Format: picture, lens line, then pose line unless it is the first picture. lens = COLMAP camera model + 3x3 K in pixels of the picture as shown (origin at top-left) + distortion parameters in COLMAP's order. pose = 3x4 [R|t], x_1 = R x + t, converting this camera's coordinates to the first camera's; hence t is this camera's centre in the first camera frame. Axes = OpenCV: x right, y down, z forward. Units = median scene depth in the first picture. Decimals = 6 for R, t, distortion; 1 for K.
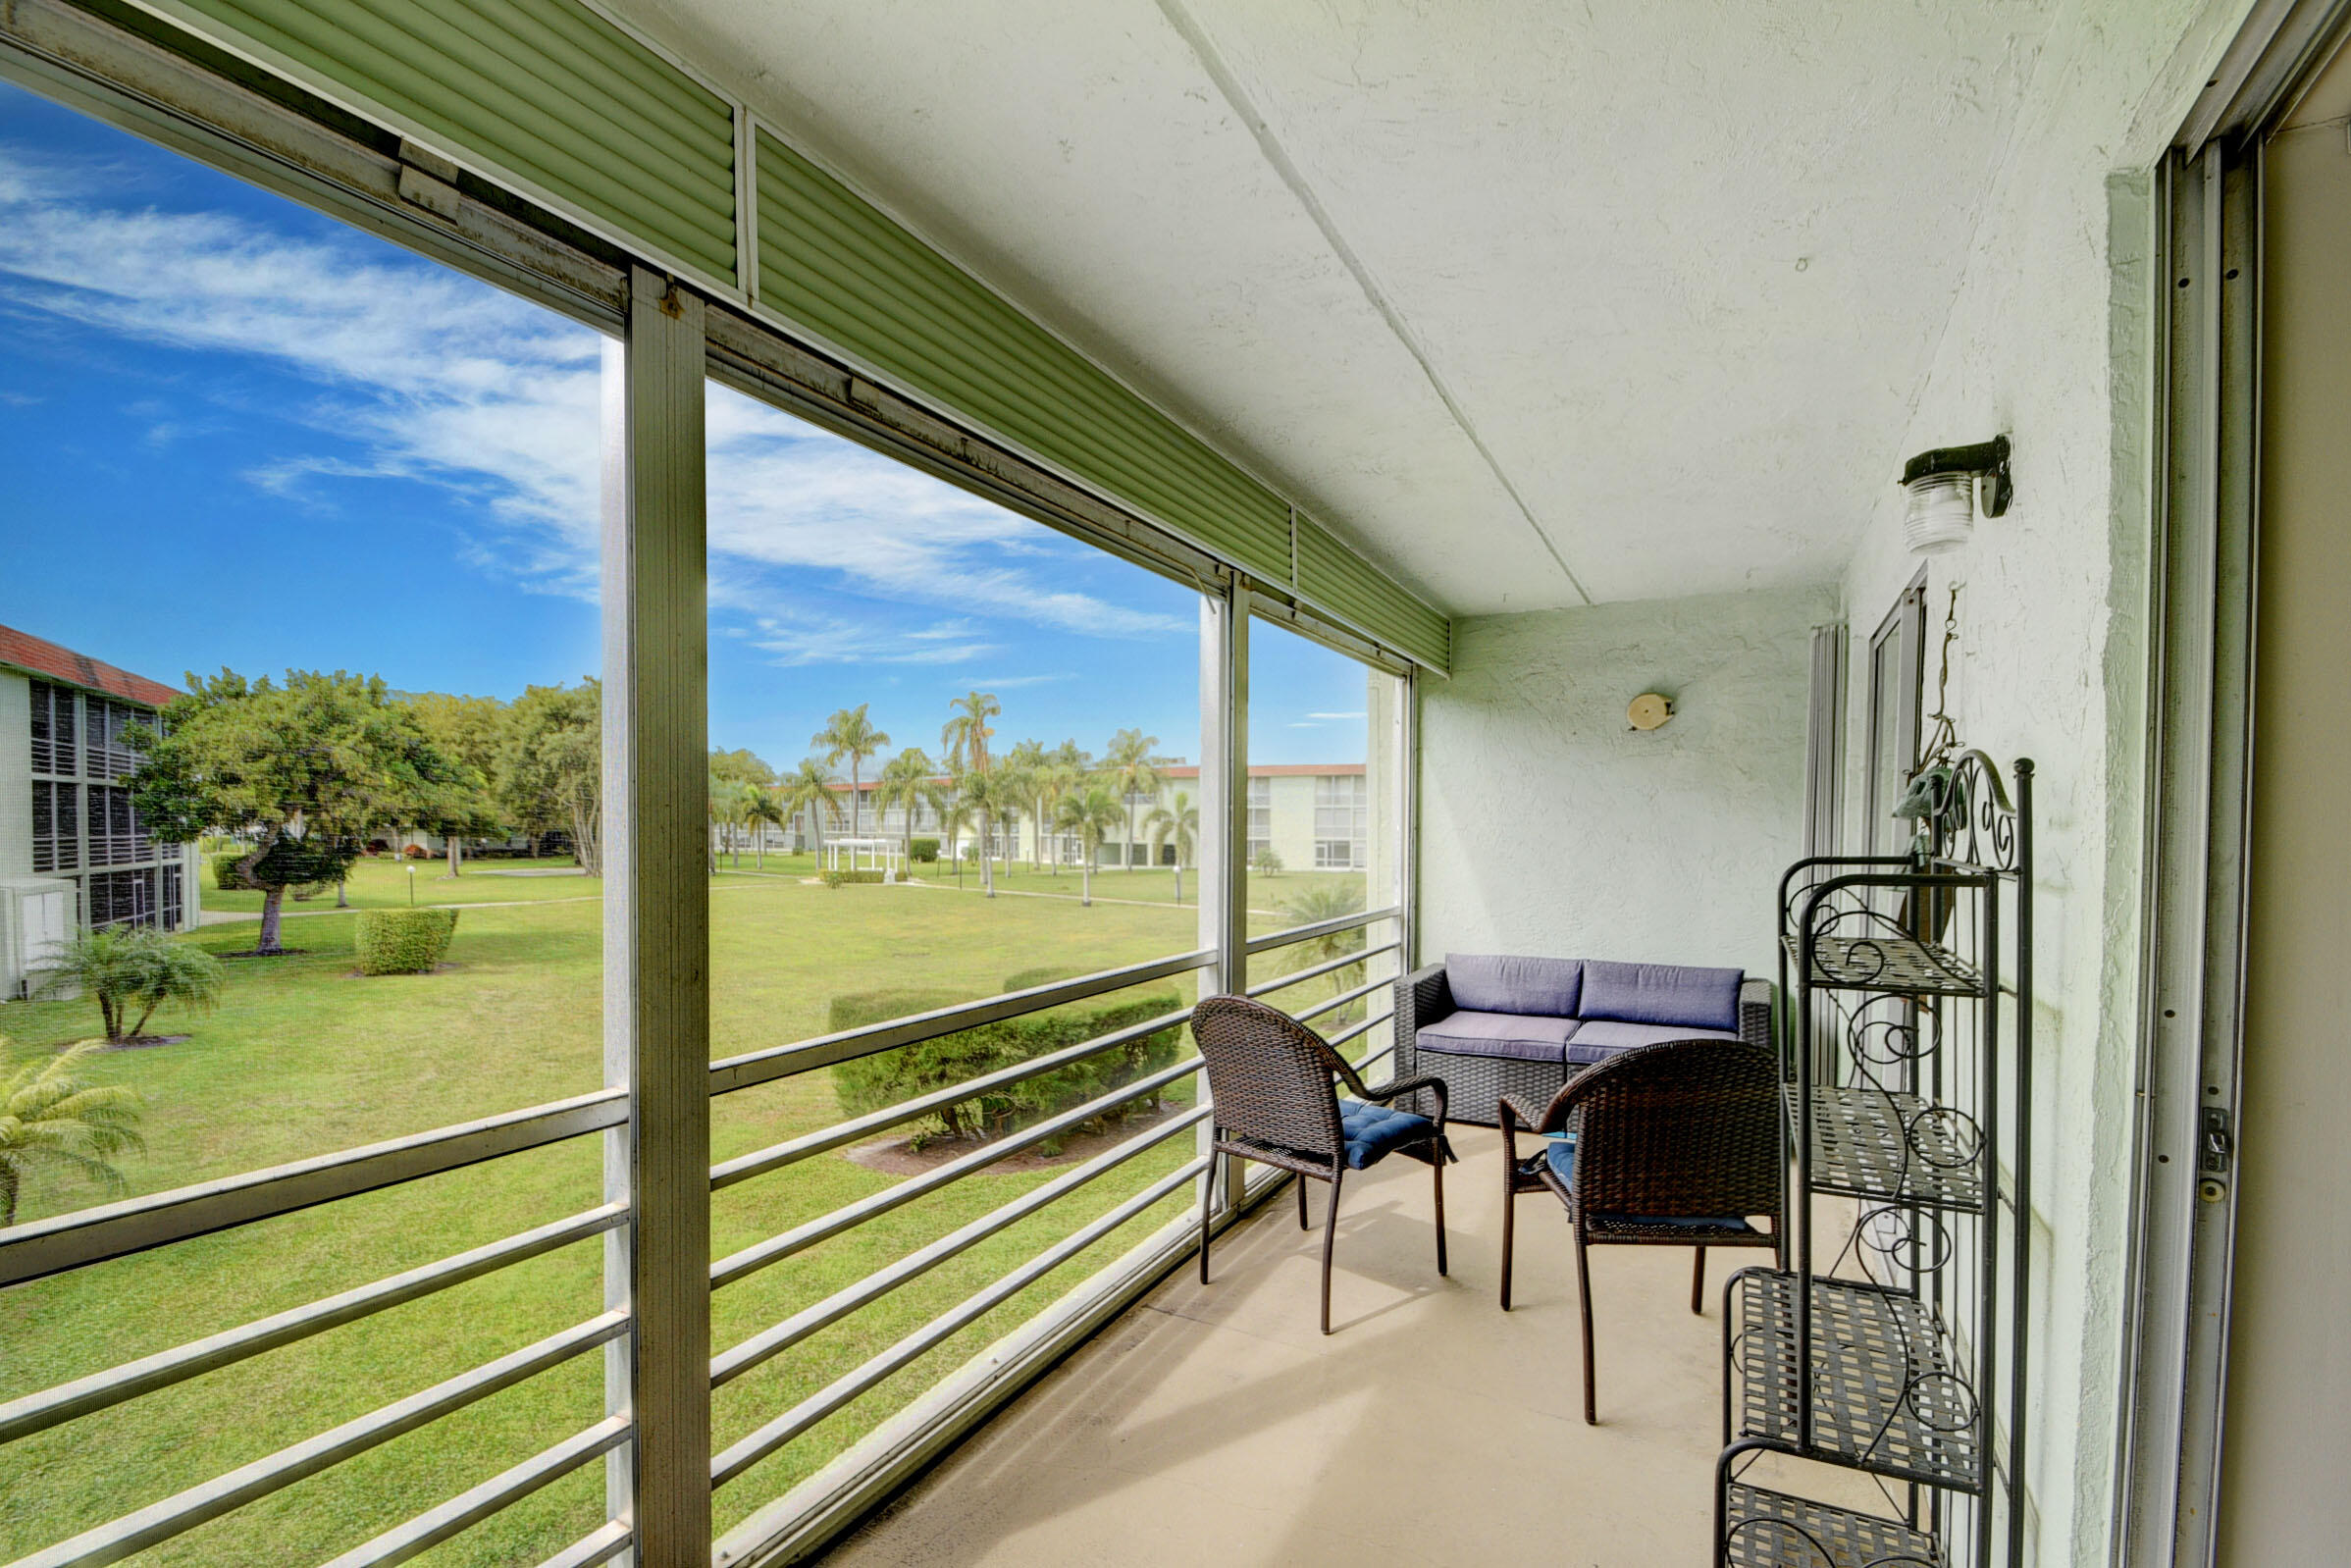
lens RADIAL K [[1042.3, 0, 1147.1], [0, 1042.3, 849.8], [0, 0, 1]] dist [-0.000198, -0.007513]
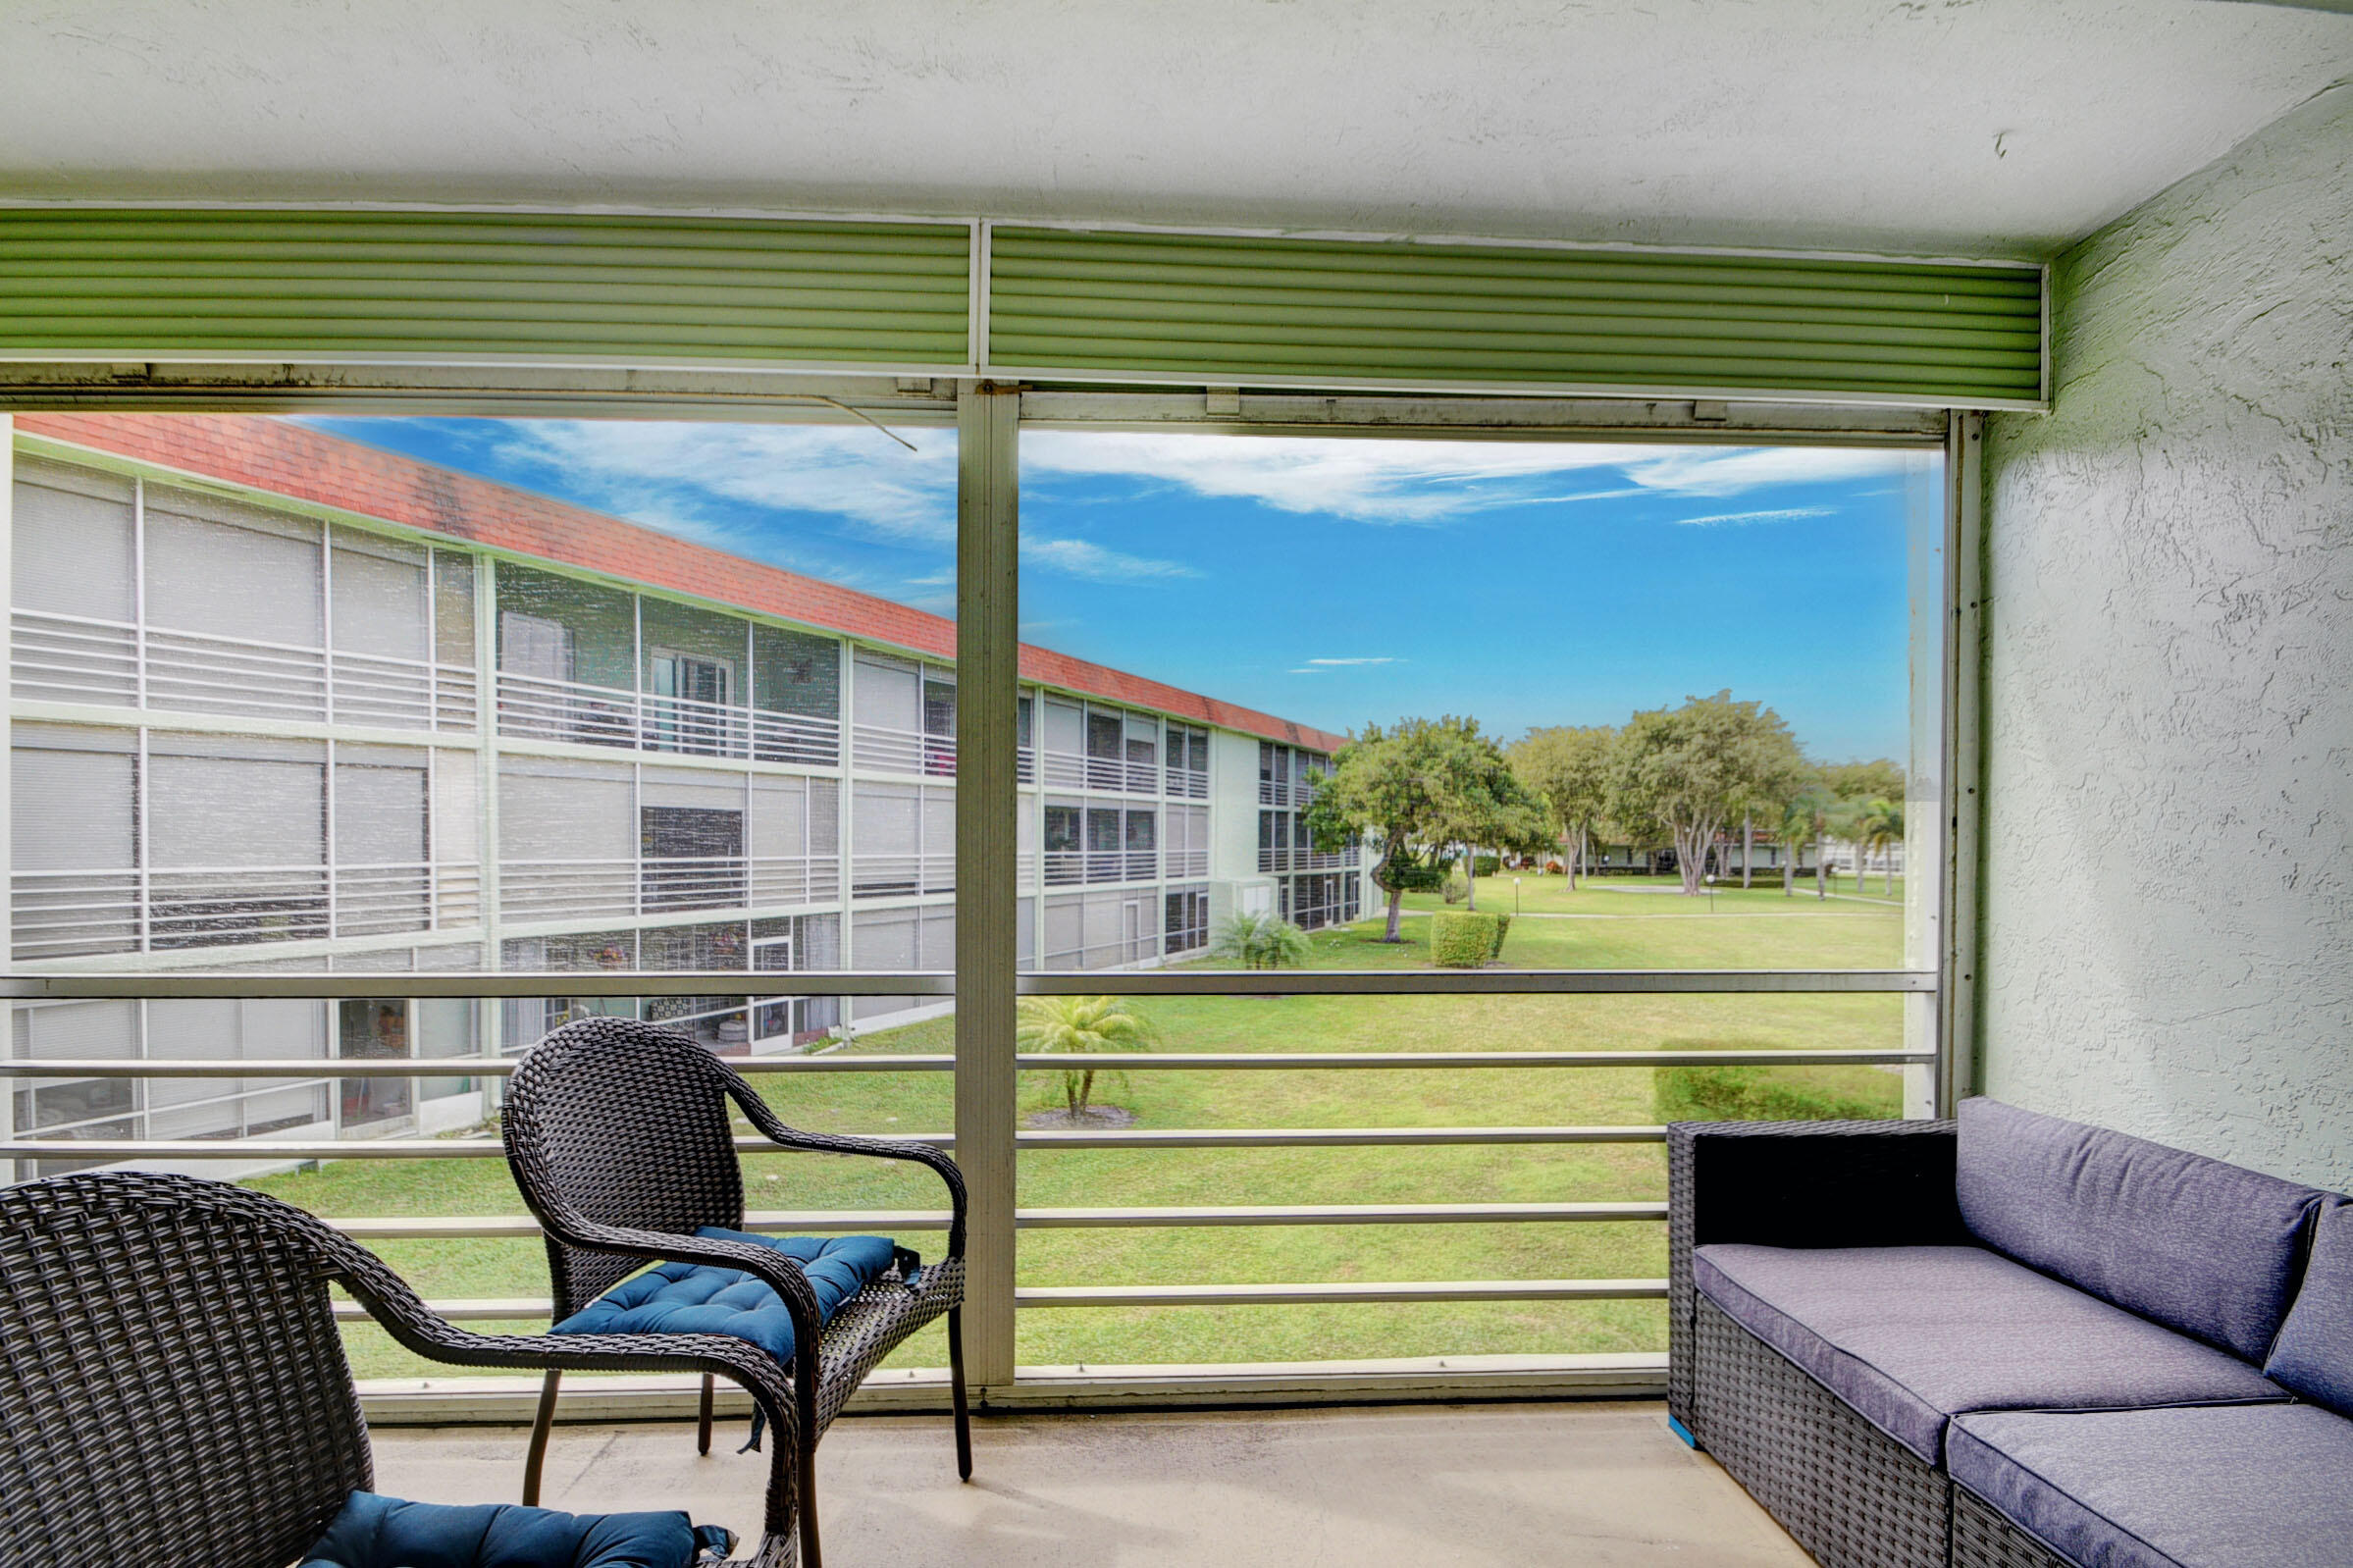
lens RADIAL K [[1043.2, 0, 1233.1], [0, 1043.2, 863.3], [0, 0, 1]] dist [-0.000198, -0.007513]
pose [[0.529596, 0.016207, -0.848095, 0.135775], [-0.025599, 0.999667, 0.003118, 0.004566], [0.847864, 0.020059, 0.529835, 0.154693]]
